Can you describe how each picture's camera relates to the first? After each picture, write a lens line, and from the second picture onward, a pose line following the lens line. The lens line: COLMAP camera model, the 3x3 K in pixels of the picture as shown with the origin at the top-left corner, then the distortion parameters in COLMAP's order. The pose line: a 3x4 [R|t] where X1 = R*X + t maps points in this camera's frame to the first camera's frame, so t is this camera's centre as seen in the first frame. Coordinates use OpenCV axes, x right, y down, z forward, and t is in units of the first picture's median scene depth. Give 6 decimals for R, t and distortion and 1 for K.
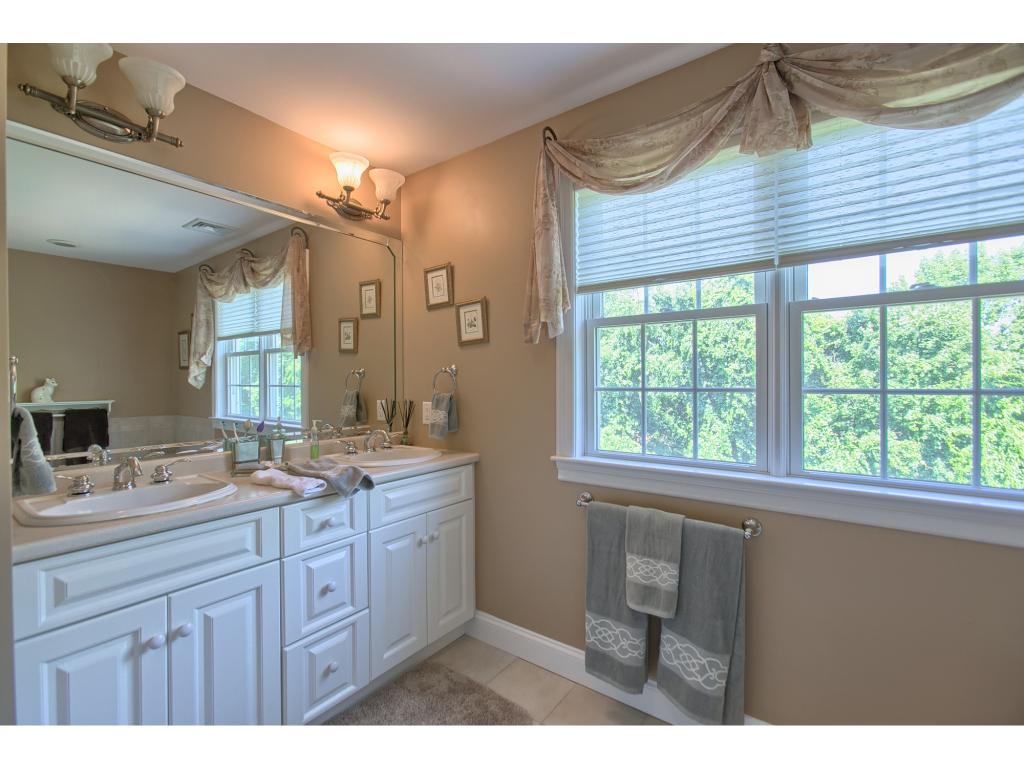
lens RADIAL K [[456.6, 0, 507.7], [0, 456.6, 384.0], [0, 0, 1]] dist [-0.018440, 0.010548]
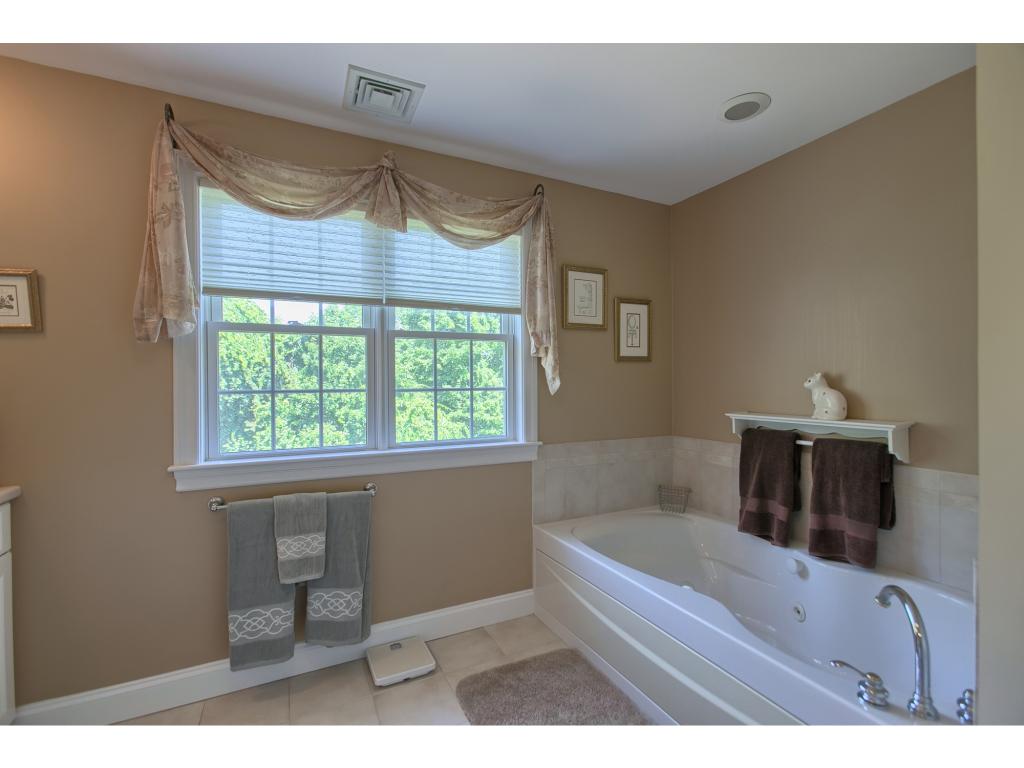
lens RADIAL K [[456.6, 0, 507.7], [0, 456.6, 384.0], [0, 0, 1]] dist [-0.018440, 0.010548]
pose [[0.450744, -0.001998, 0.892651, -0.480905], [0.009595, 0.999951, -0.002606, 0.001955], [-0.892602, 0.009740, 0.450741, -0.008339]]
